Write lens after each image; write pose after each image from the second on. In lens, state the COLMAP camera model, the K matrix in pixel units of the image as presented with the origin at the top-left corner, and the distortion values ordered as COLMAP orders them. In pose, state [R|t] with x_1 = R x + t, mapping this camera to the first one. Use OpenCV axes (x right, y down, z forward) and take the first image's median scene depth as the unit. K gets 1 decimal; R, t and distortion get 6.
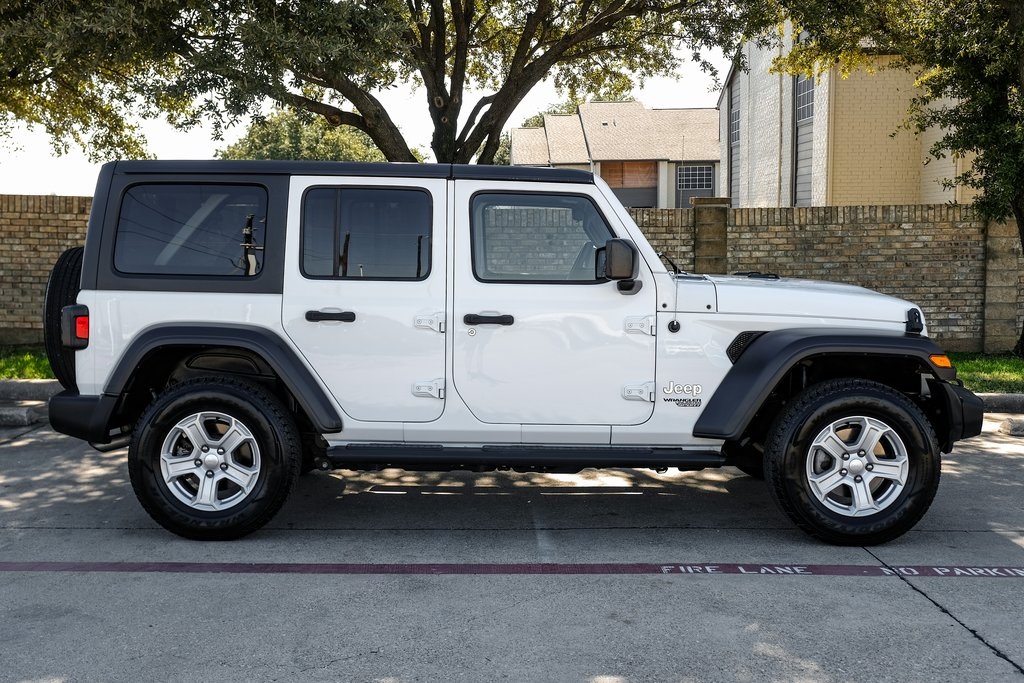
lens RADIAL K [[1189.7, 0, 493.5], [0, 1189.7, 340.1], [0, 0, 1]] dist [0.017378, 0.002363]
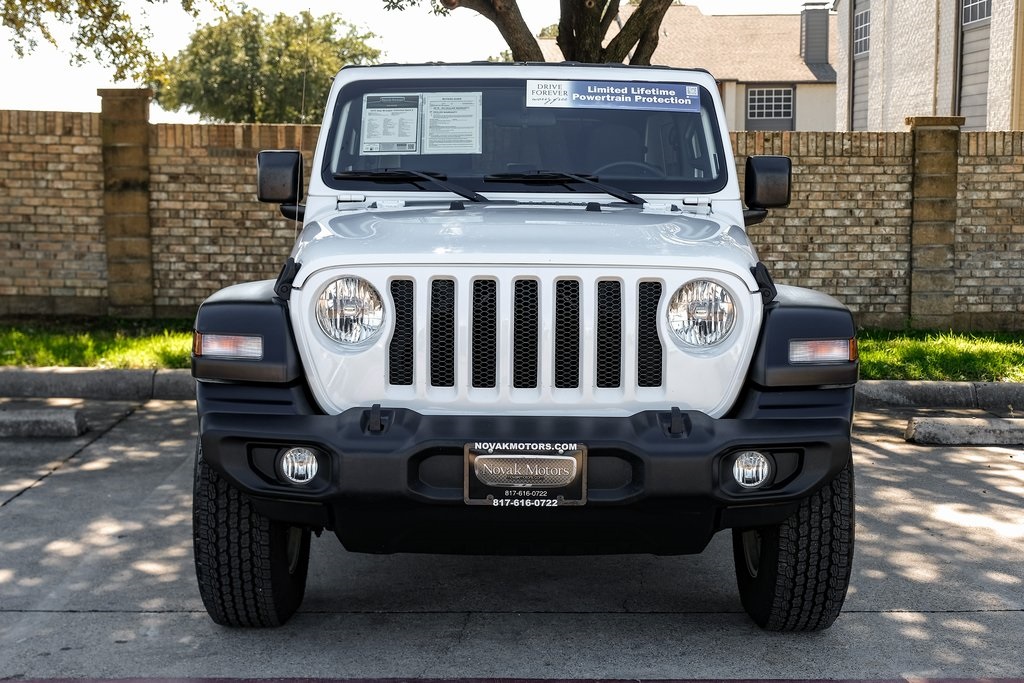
lens RADIAL K [[1505.7, 0, 513.2], [0, 1505.7, 352.5], [0, 0, 1]] dist [-0.016449, 0.070996]
pose [[0.999707, 0.001135, 0.024172, -0.097954], [-0.001782, 0.999640, 0.026774, 0.000229], [-0.024133, -0.026809, 0.999349, 0.082651]]
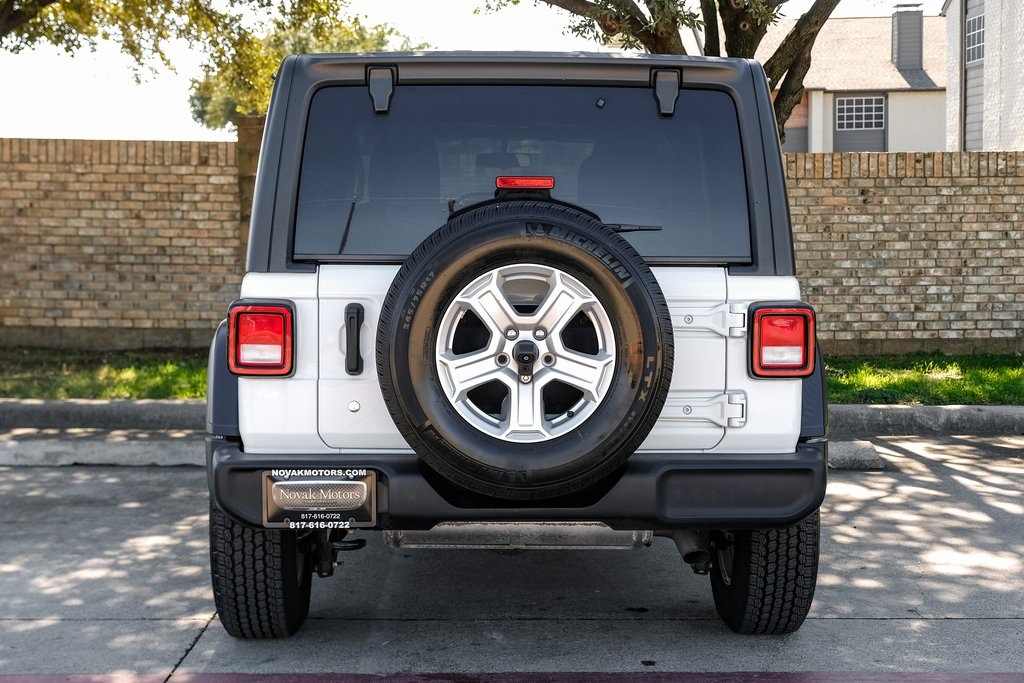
lens RADIAL K [[1638.2, 0, 511.2], [0, 1638.2, 357.4], [0, 0, 1]] dist [-0.009111, 0.085284]
pose [[0.999939, -0.007284, -0.008317, -0.154704], [0.007364, 0.999926, 0.009711, -0.000021], [0.008246, -0.009772, 0.999918, 0.027942]]
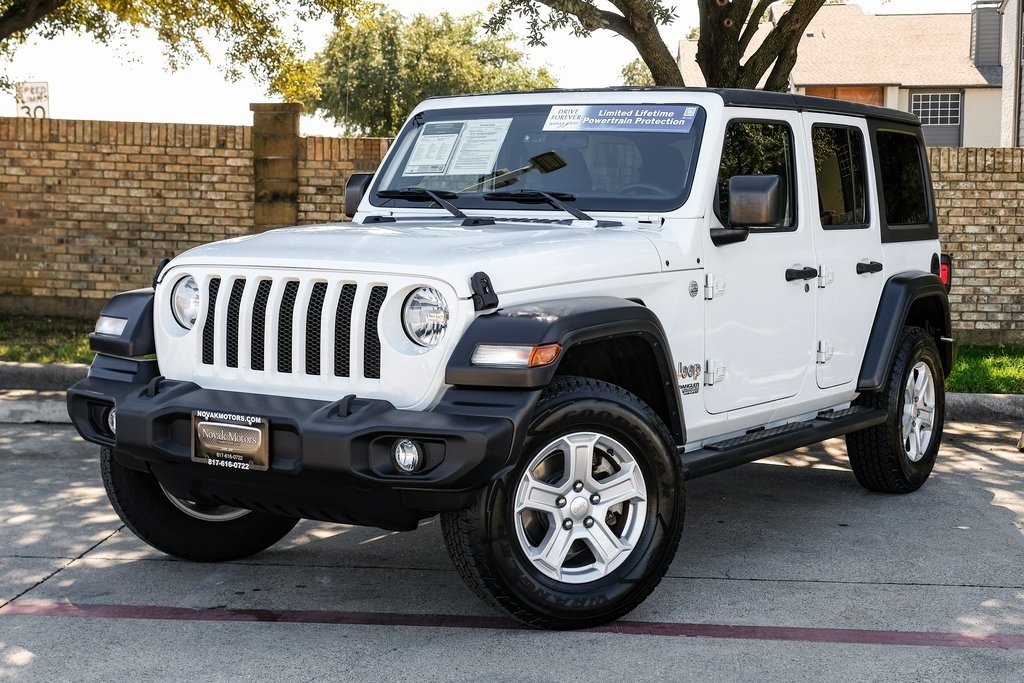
lens RADIAL K [[1603.6, 0, 516.2], [0, 1603.6, 344.0], [0, 0, 1]] dist [0.014369, 0.180226]
pose [[0.997787, 0.016922, -0.064306, -0.093719], [-0.016262, 0.999810, 0.010775, 0.002903], [0.064476, -0.009706, 0.997872, 0.006790]]
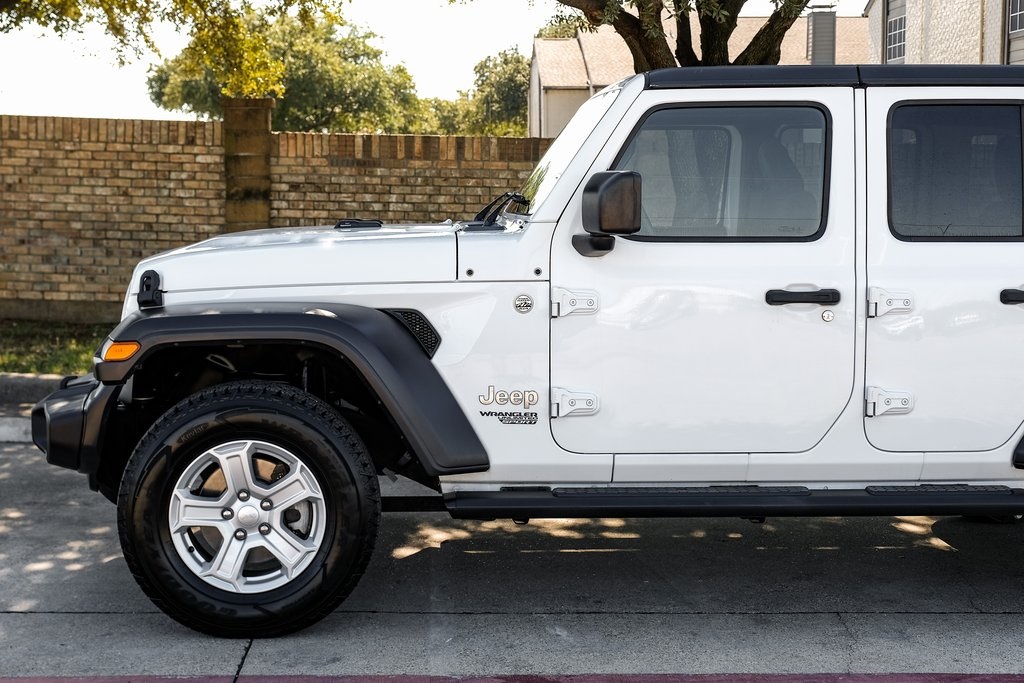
lens RADIAL K [[1523.9, 0, 515.9], [0, 1523.9, 339.1], [0, 0, 1]] dist [-0.020545, 0.101564]
pose [[0.999165, 0.002702, 0.040772, -0.183503], [-0.003402, 0.999848, 0.017104, -0.003752], [-0.040720, -0.017228, 0.999022, 0.060322]]
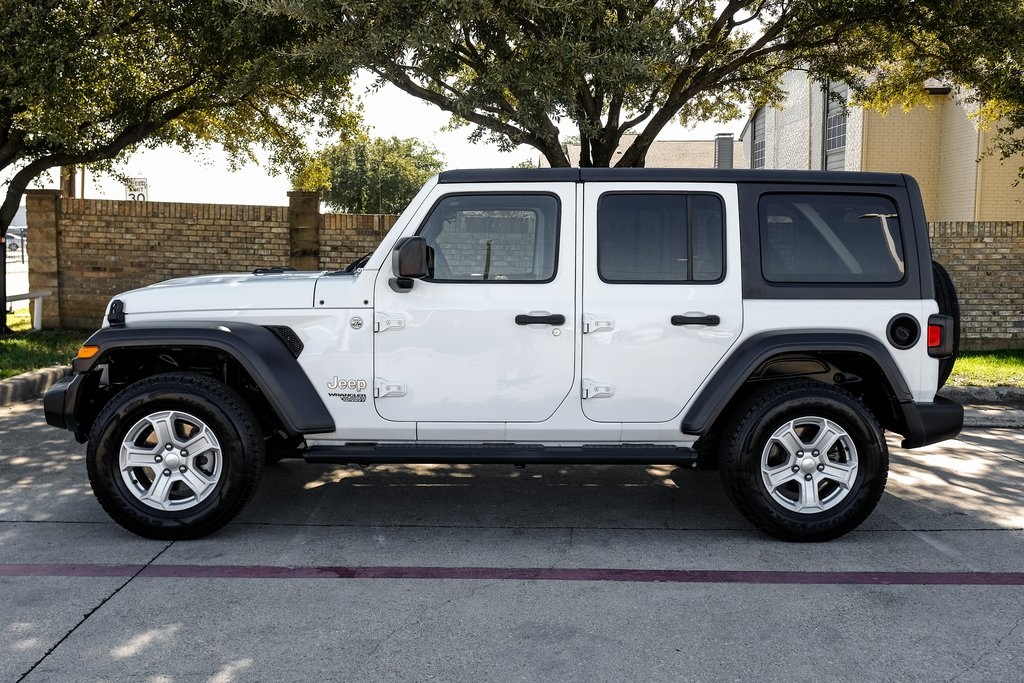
lens RADIAL K [[980.1, 0, 514.4], [0, 980.1, 330.2], [0, 0, 1]] dist [-0.004090, 0.003671]
pose [[0.999826, 0.009461, 0.016090, -0.124343], [-0.009451, 0.999955, -0.000644, -0.003679], [-0.016095, 0.000492, 0.999870, 0.064053]]
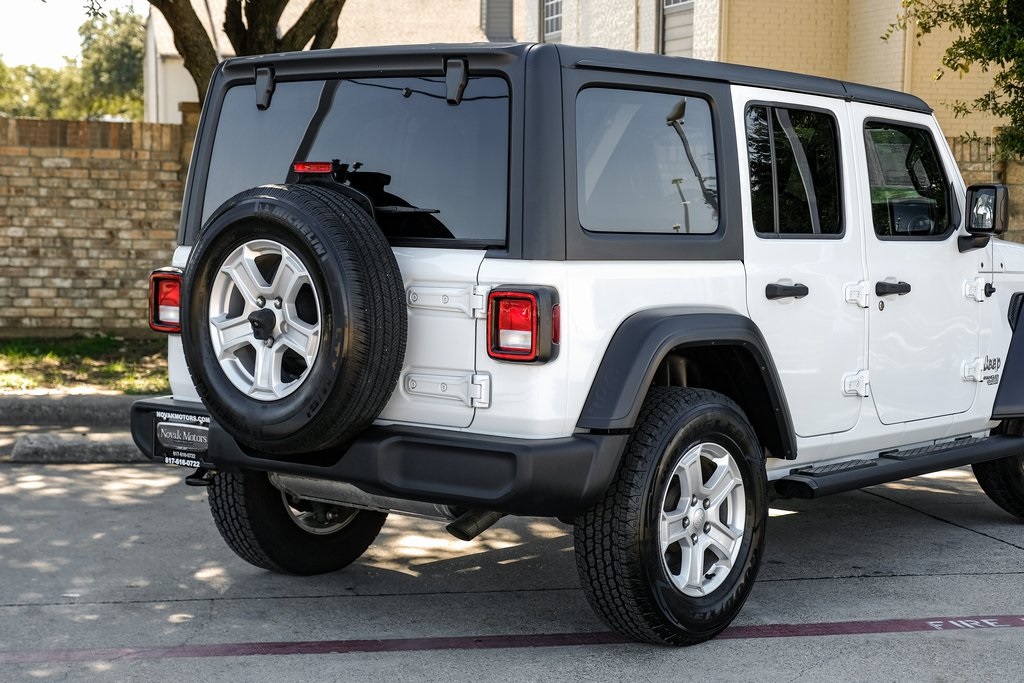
lens RADIAL K [[1883.9, 0, 513.3], [0, 1883.9, 354.1], [0, 0, 1]] dist [-0.015056, 0.459577]
pose [[0.973633, -0.004264, 0.228082, -0.129421], [0.002156, 0.999953, 0.009487, 0.003704], [-0.228111, -0.008745, 0.973596, -0.030240]]
